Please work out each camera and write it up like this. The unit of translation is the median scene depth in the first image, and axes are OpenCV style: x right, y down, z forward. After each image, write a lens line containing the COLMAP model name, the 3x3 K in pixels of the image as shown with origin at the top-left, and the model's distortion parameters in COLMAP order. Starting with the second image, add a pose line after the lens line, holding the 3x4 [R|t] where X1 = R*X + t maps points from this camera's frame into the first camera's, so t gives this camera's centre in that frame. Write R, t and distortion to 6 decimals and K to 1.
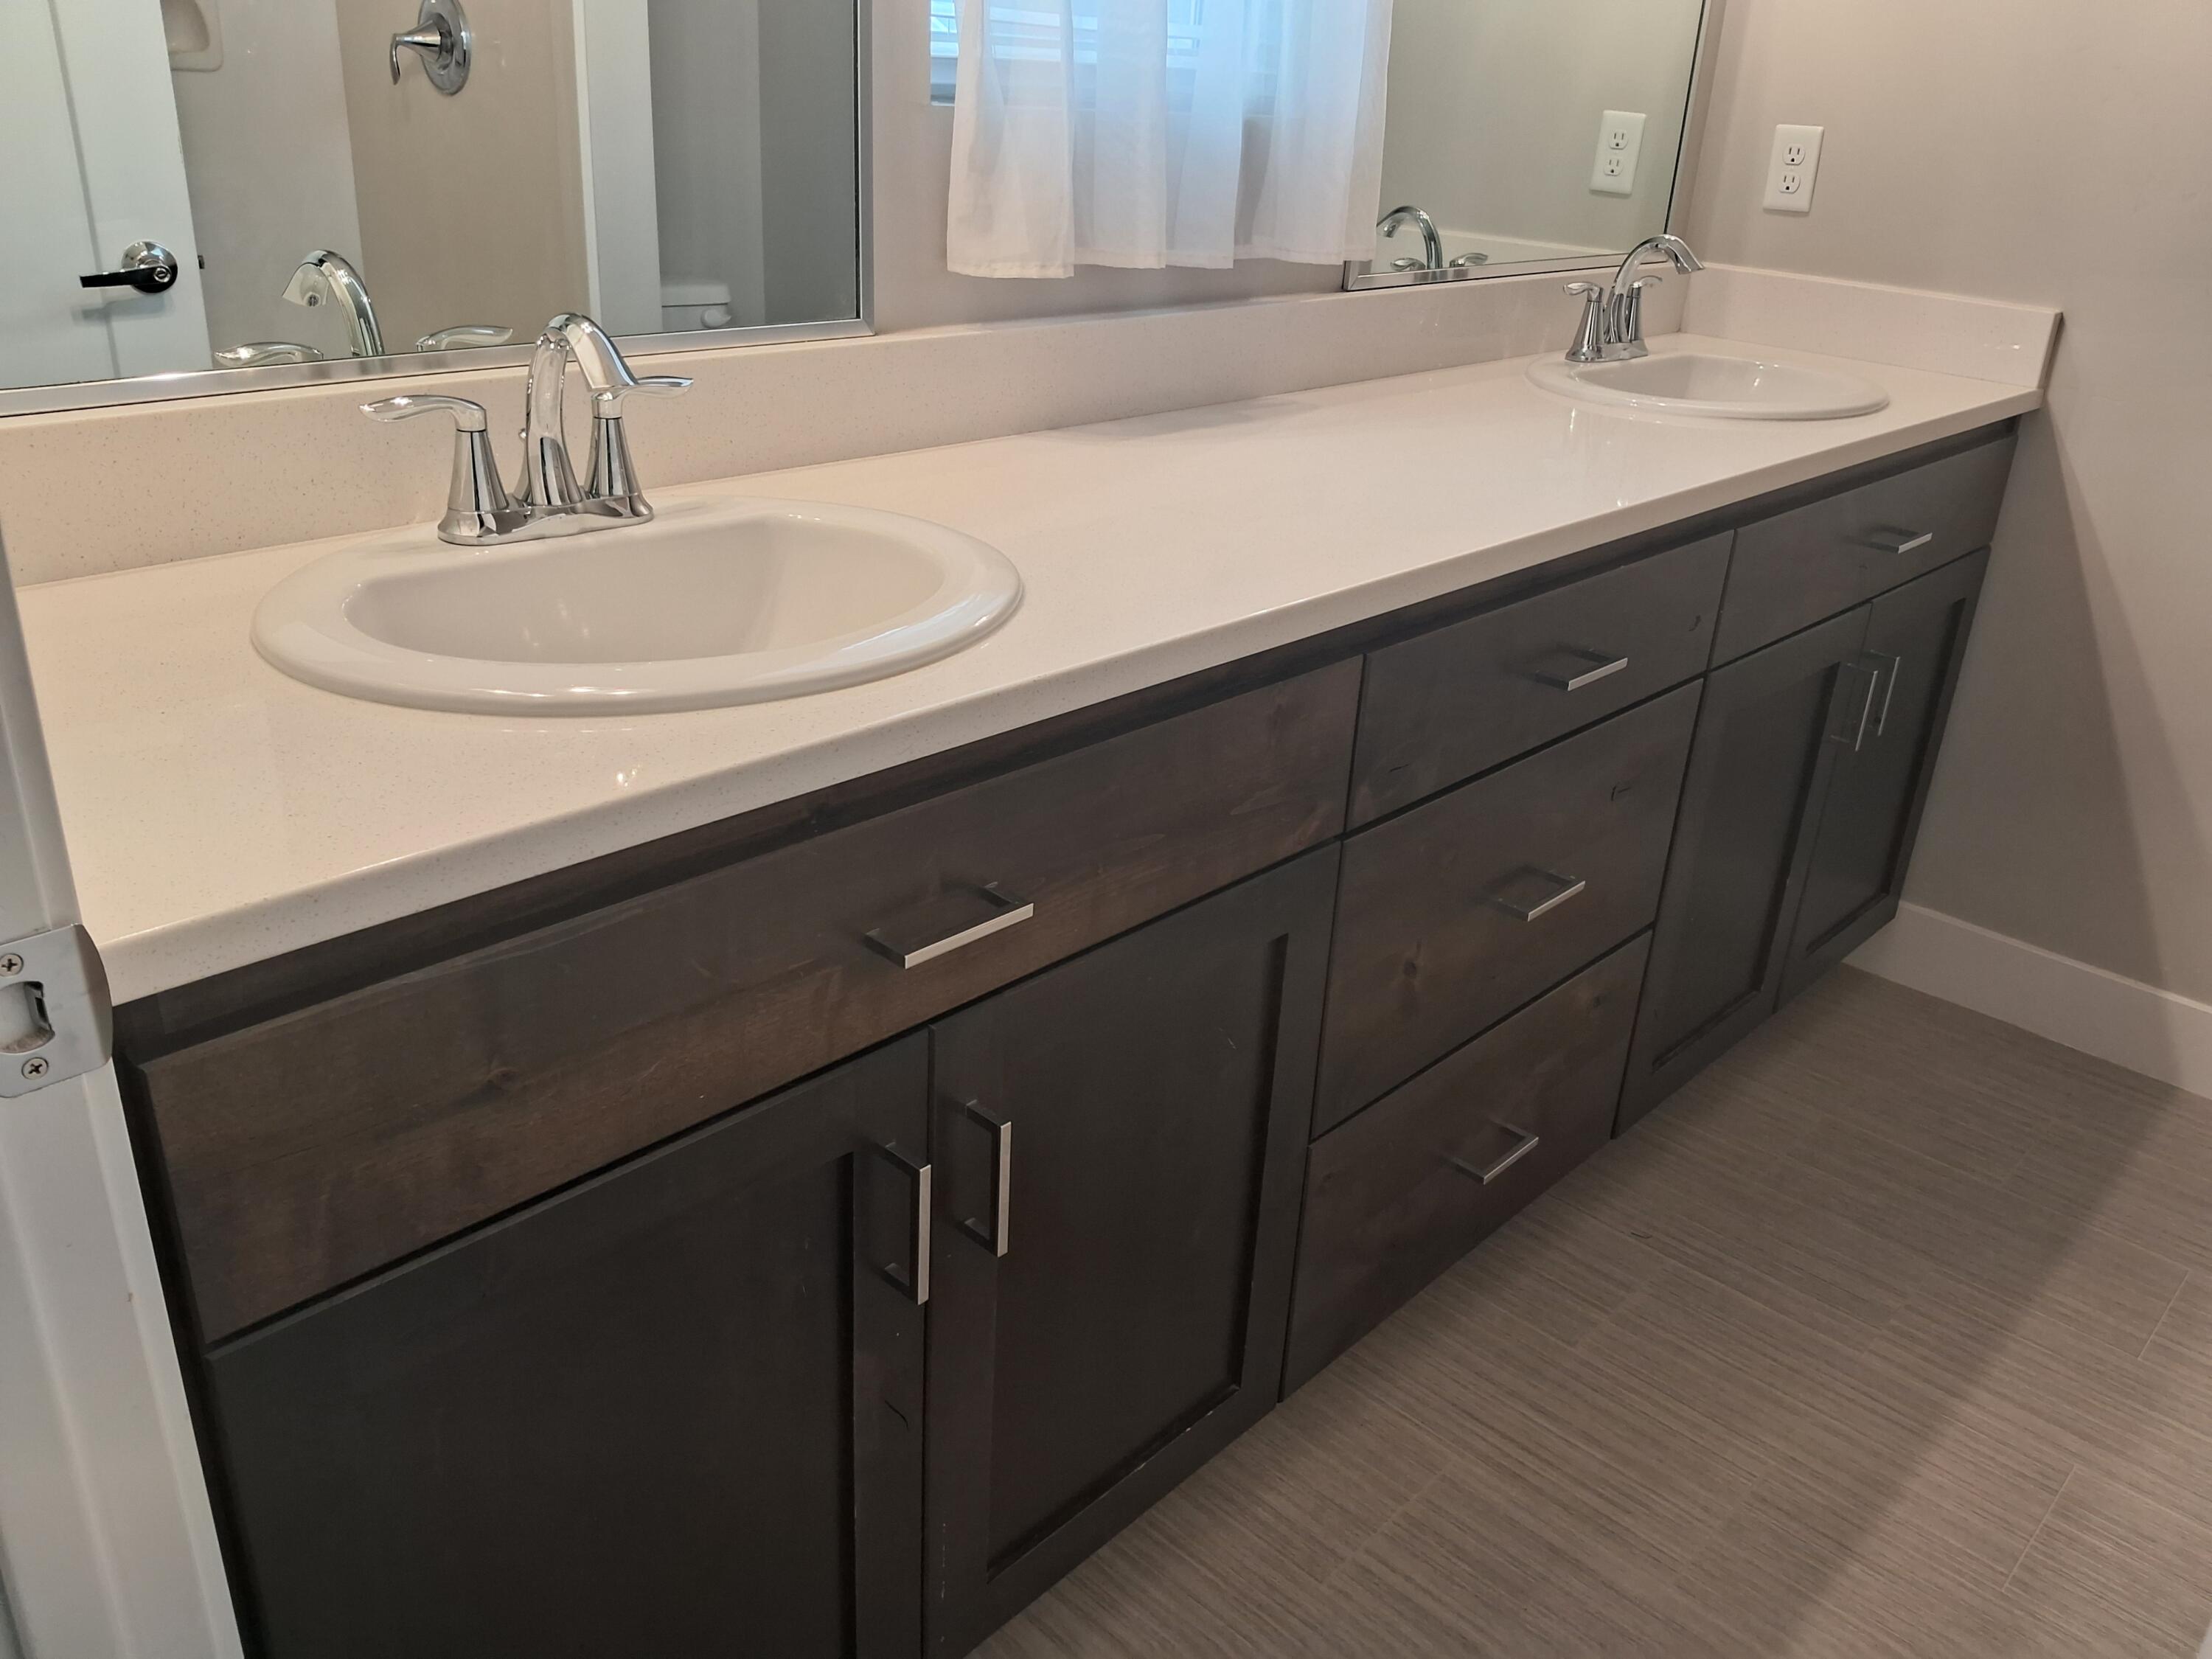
lens RADIAL K [[1698.7, 0, 1096.4], [0, 1698.7, 822.5], [0, 0, 1]] dist [0.020915, -0.053145]
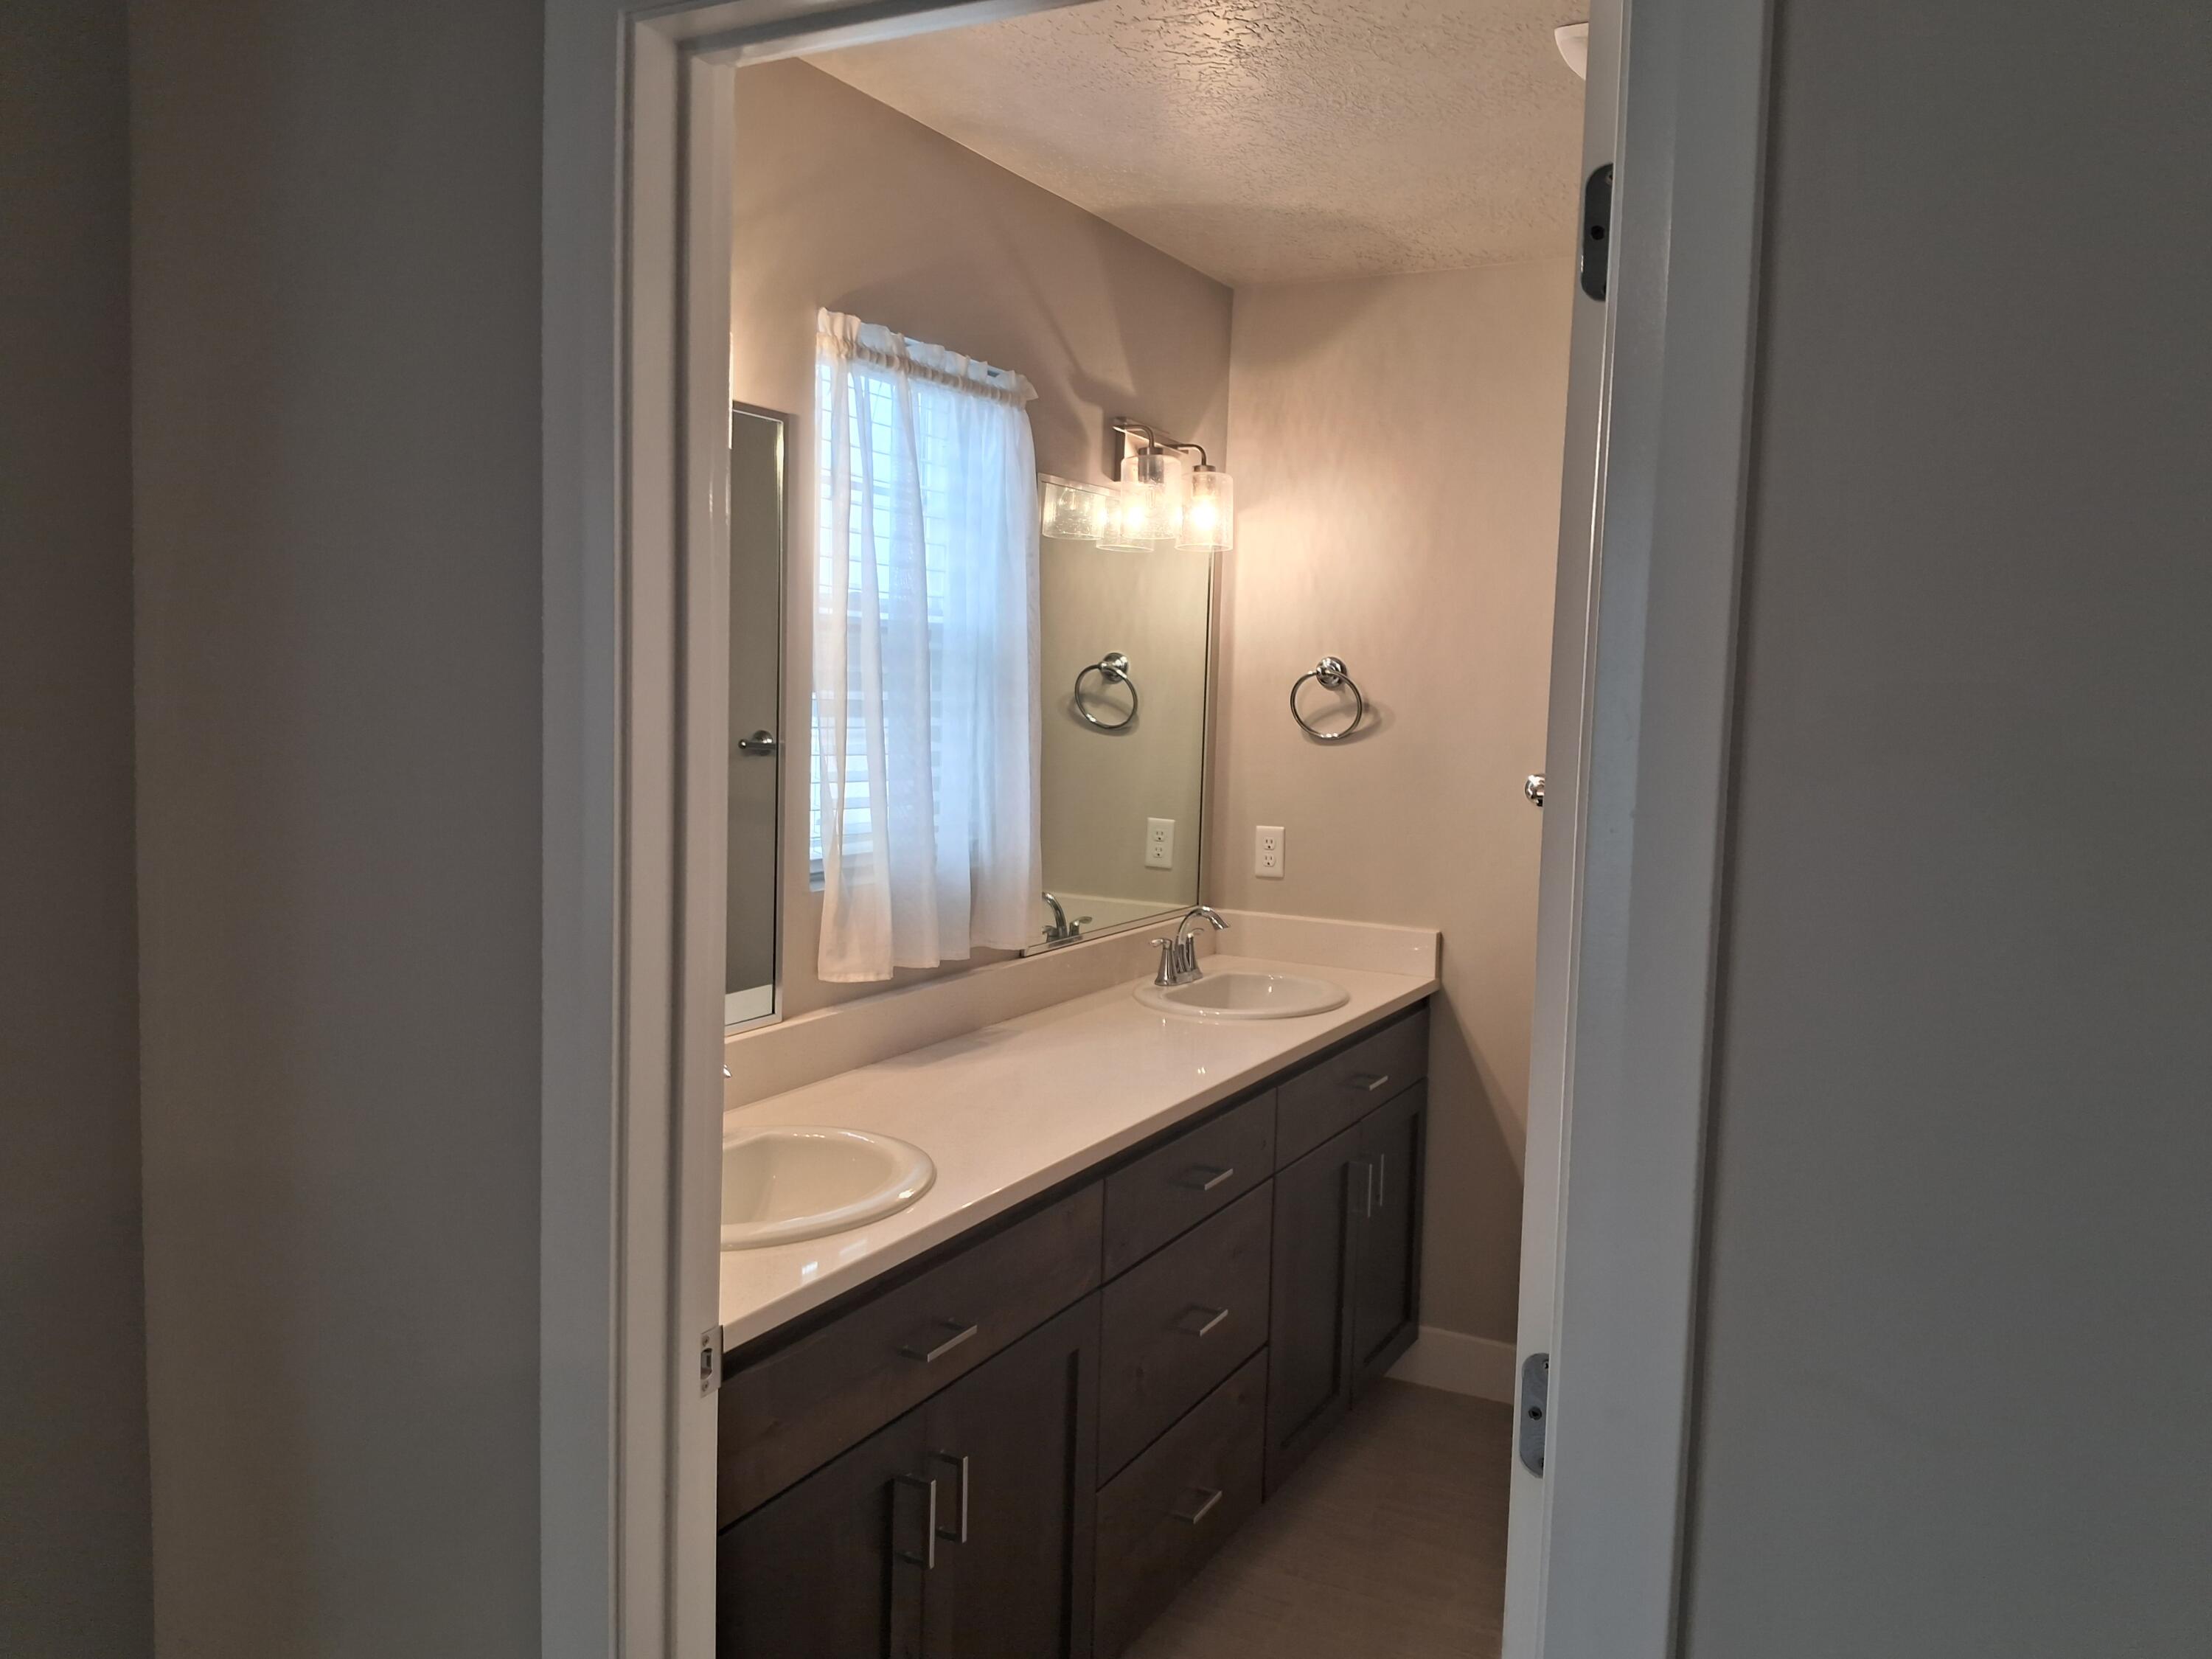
lens RADIAL K [[1698.7, 0, 1108.7], [0, 1698.7, 835.0], [0, 0, 1]] dist [0.020915, -0.053145]
pose [[0.959846, -0.047278, 0.276515, -0.209481], [0.131460, 0.946571, -0.294485, 0.057221], [-0.247818, 0.319011, 0.914778, -0.508572]]
